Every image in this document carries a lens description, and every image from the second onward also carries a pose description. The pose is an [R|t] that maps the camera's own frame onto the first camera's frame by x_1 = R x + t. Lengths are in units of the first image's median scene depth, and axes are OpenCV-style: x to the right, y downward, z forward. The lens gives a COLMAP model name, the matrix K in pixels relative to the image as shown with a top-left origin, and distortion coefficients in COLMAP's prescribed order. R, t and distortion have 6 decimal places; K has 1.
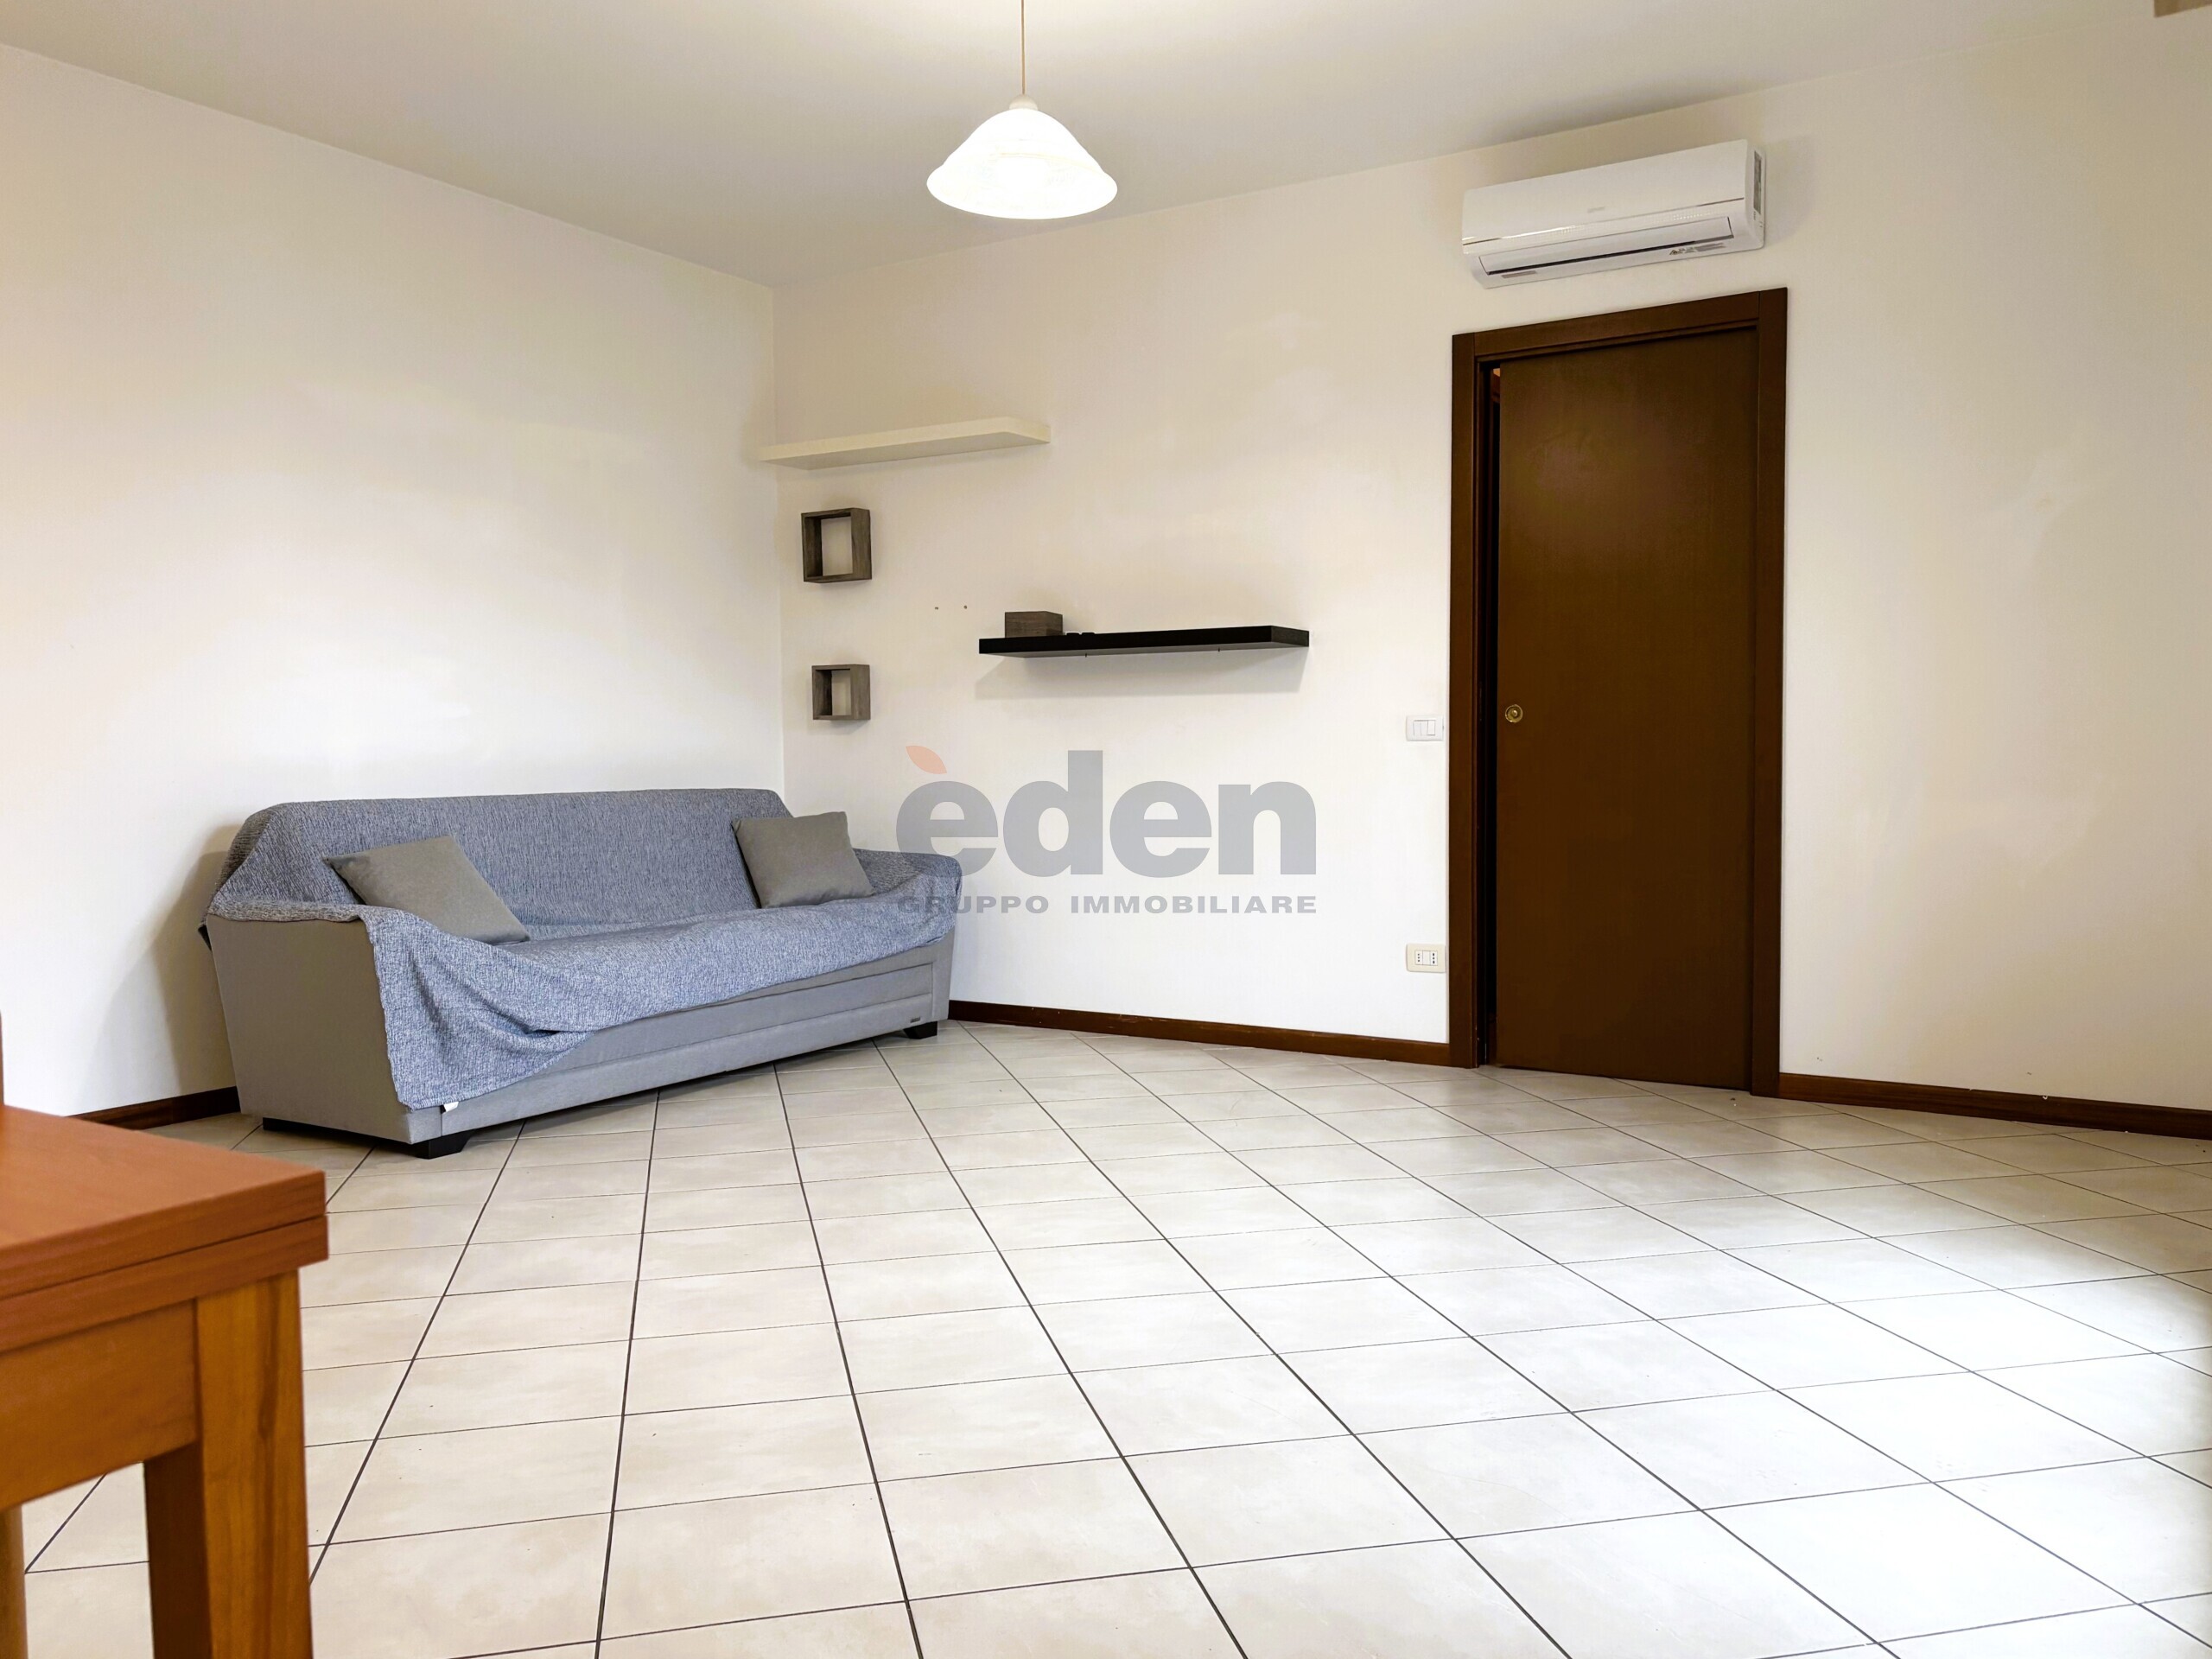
lens RADIAL K [[1742.5, 0, 1108.8], [0, 1742.5, 824.5], [0, 0, 1]] dist [0.003354, -0.001326]
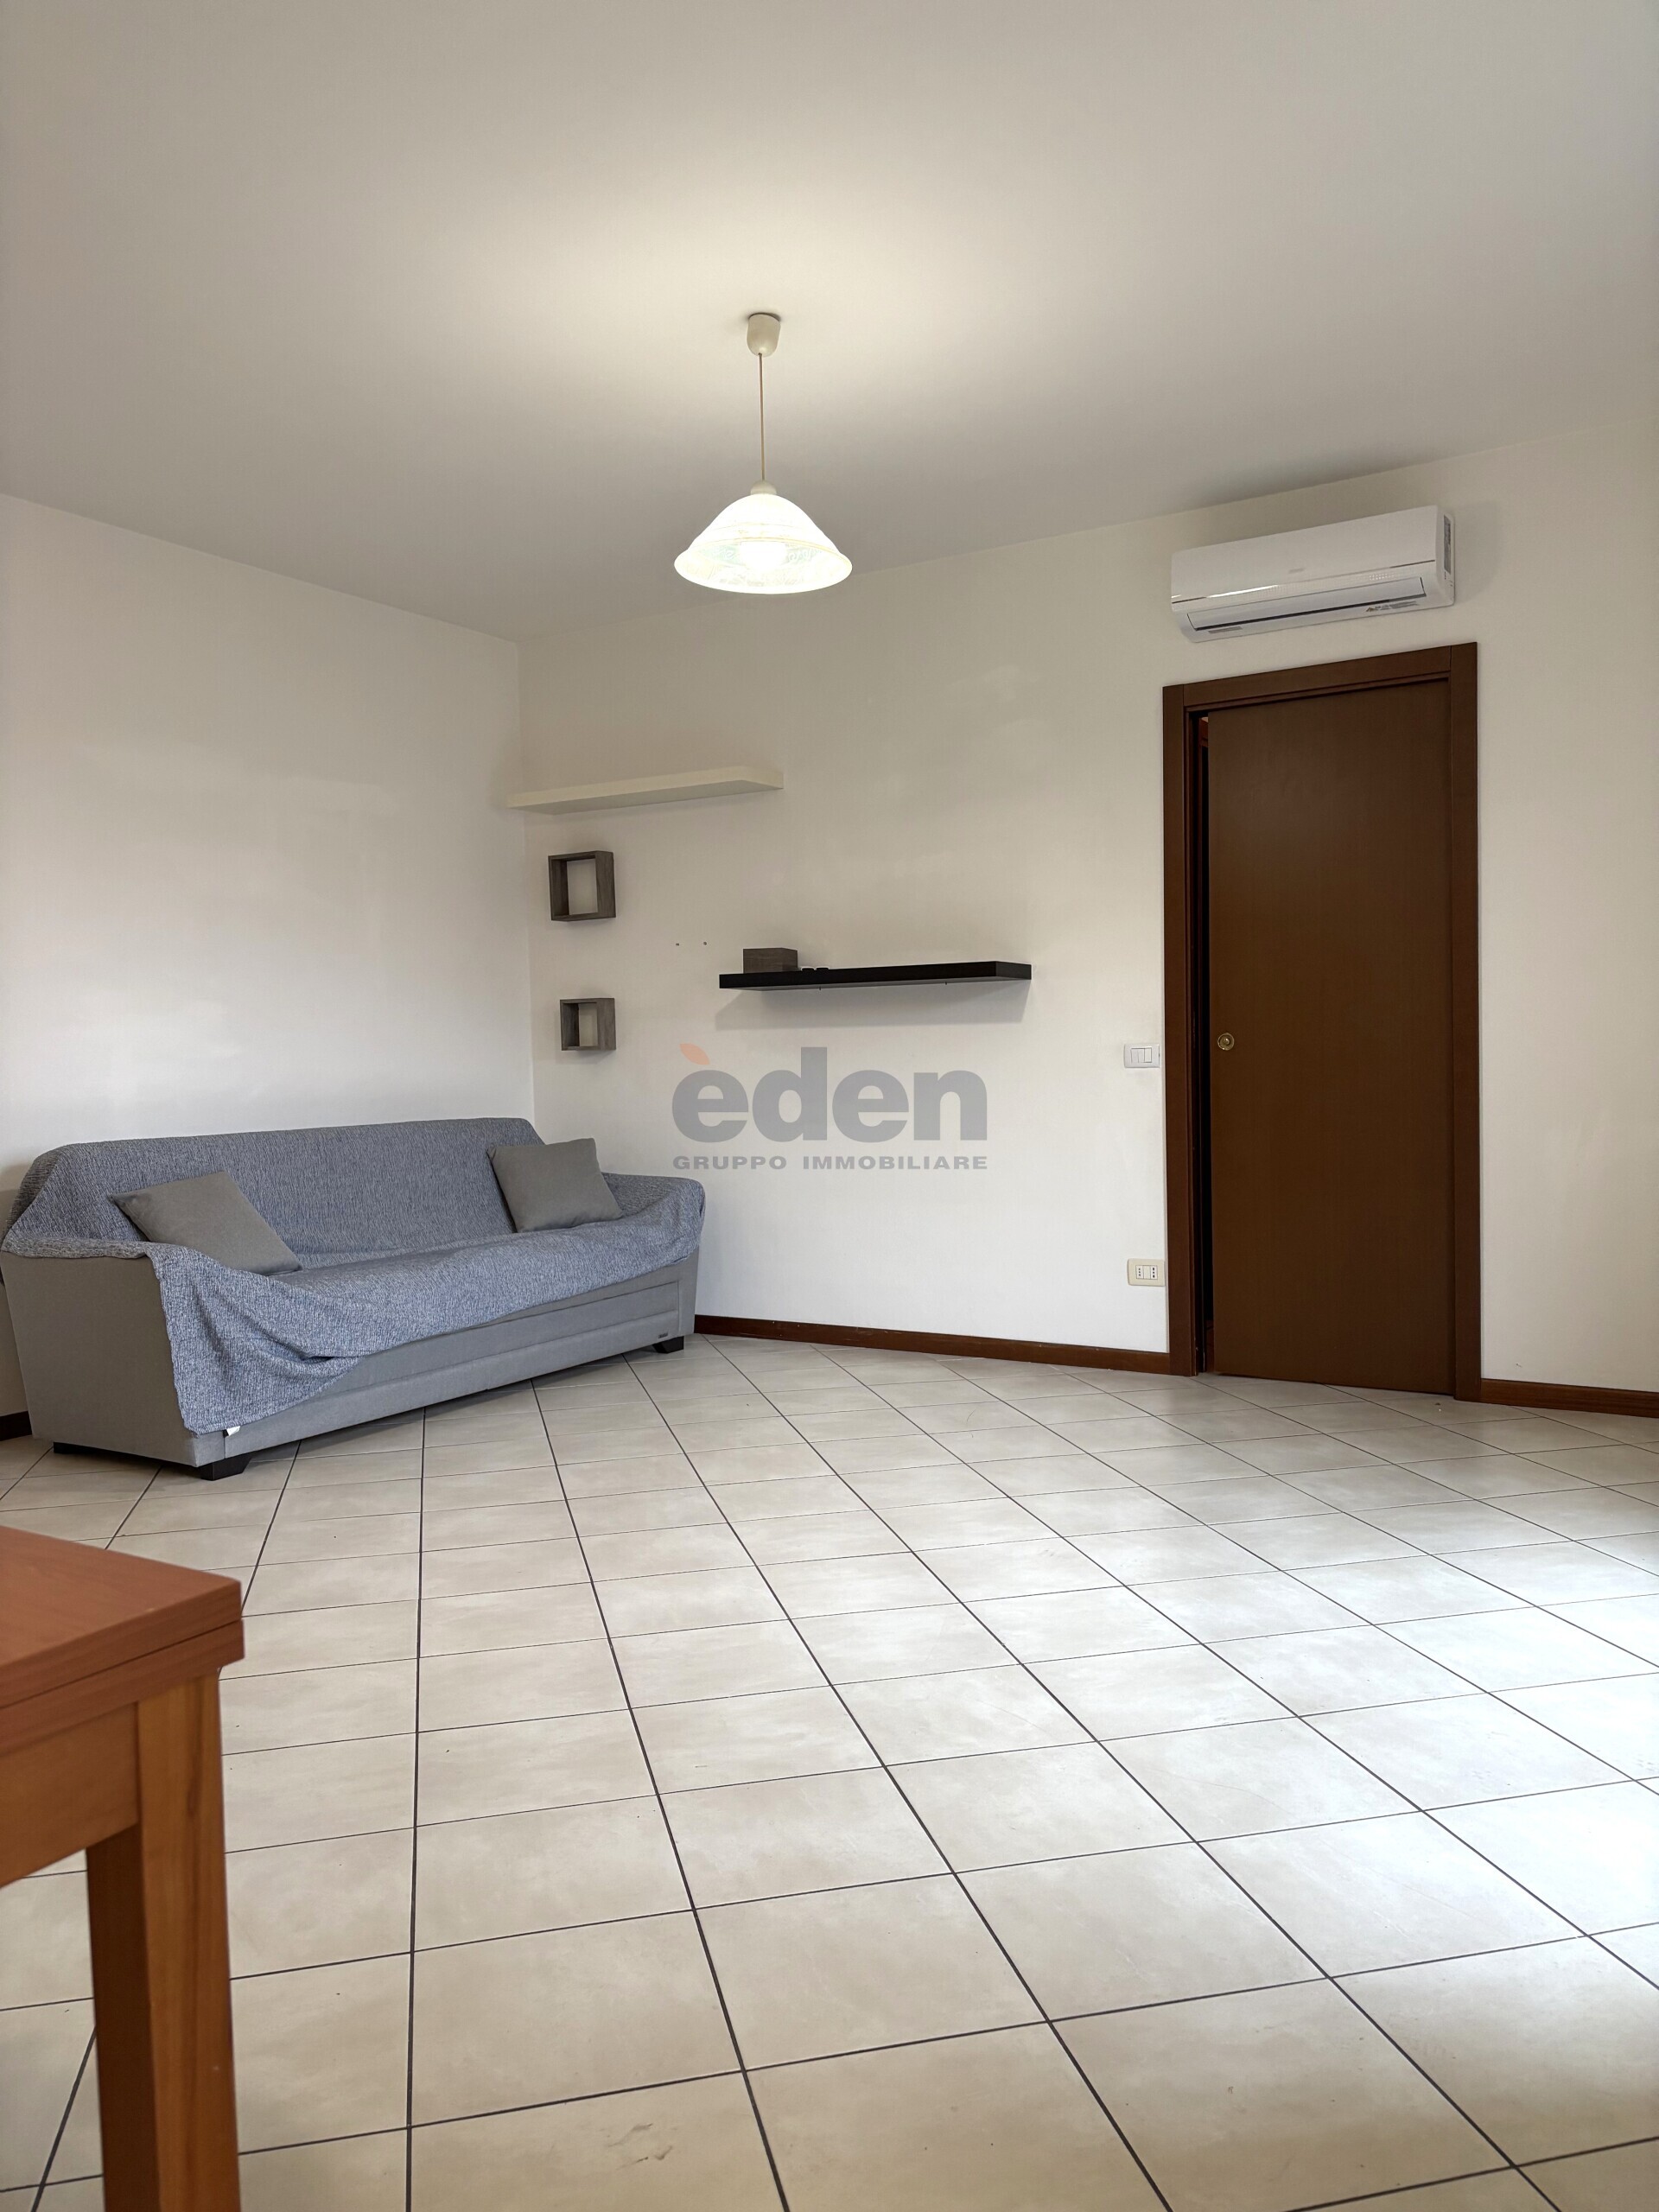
lens RADIAL K [[1671.0, 0, 837.5], [0, 1671.0, 1112.1], [0, 0, 1]] dist [0.001020, 0.001966]
pose [[0.999903, -0.012867, 0.005393, -0.011953], [0.012907, 0.999889, -0.007502, -0.018919], [-0.005295, 0.007571, 0.999957, -0.019681]]
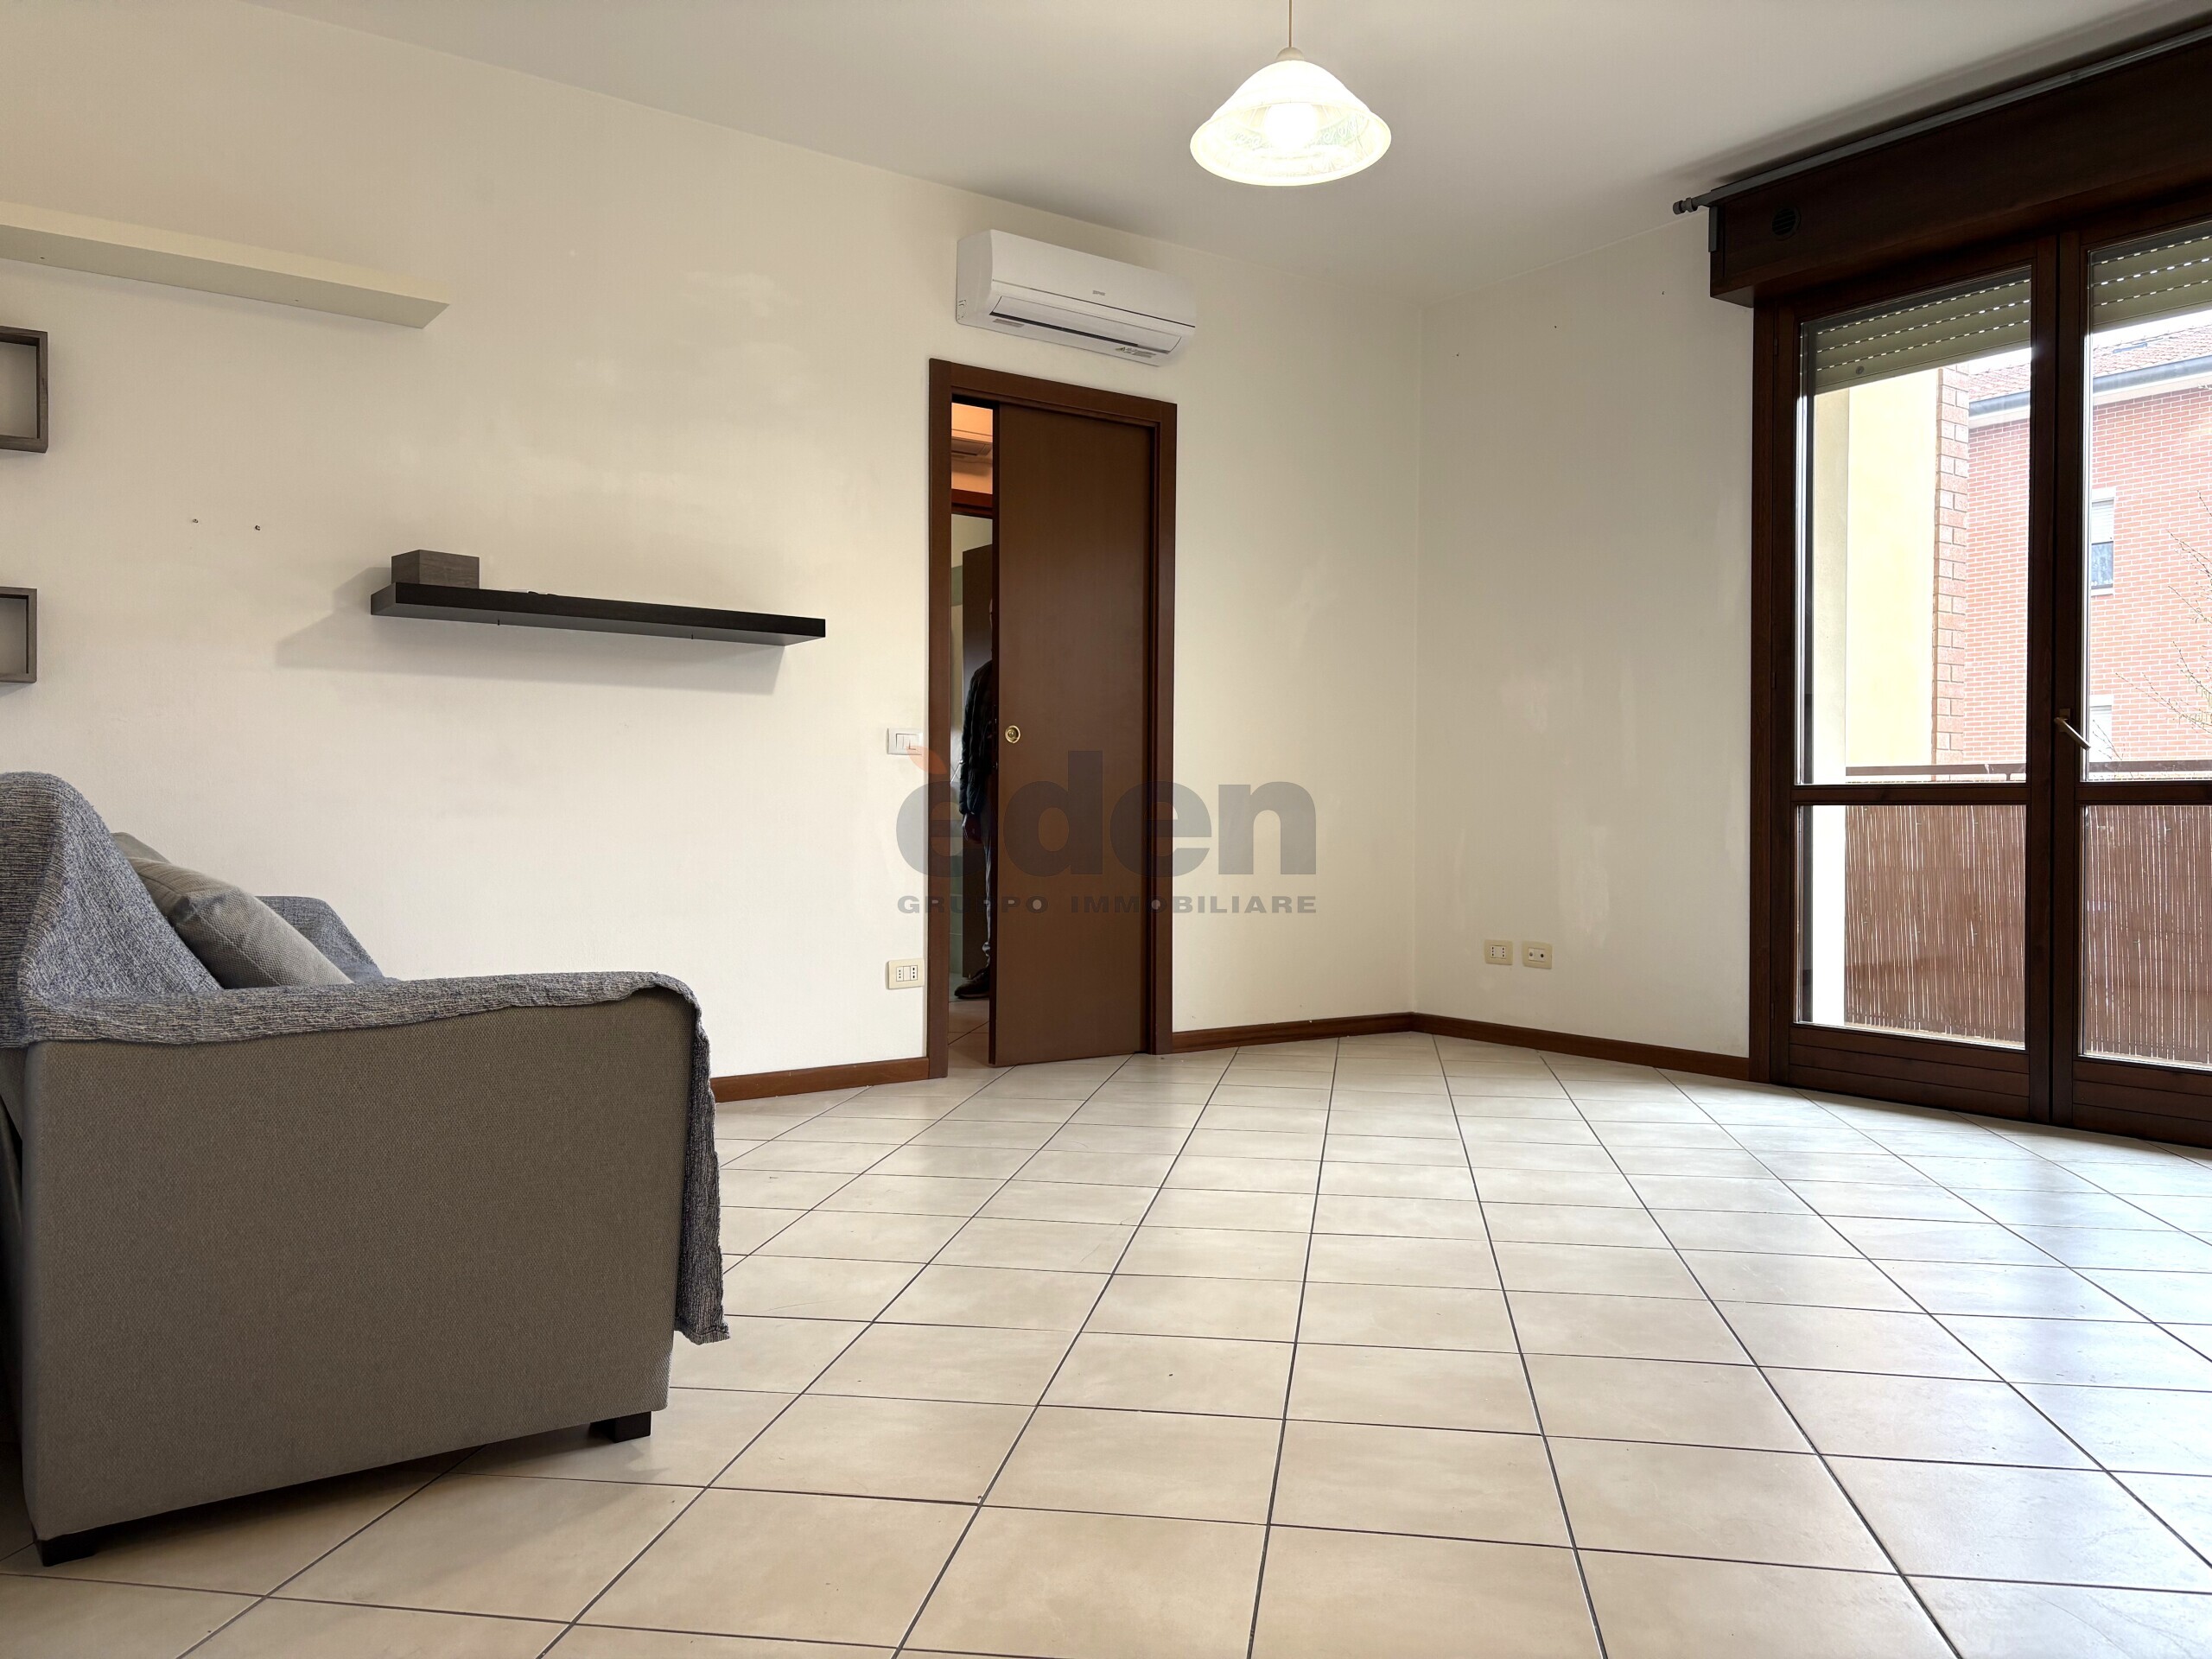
lens RADIAL K [[1671.0, 0, 1115.2], [0, 1671.0, 830.1], [0, 0, 1]] dist [0.001020, 0.001966]
pose [[0.369362, 0.003751, 0.929278, -0.801009], [0.029586, 0.999437, -0.015793, 0.016792], [-0.928814, 0.033327, 0.369043, 0.655260]]
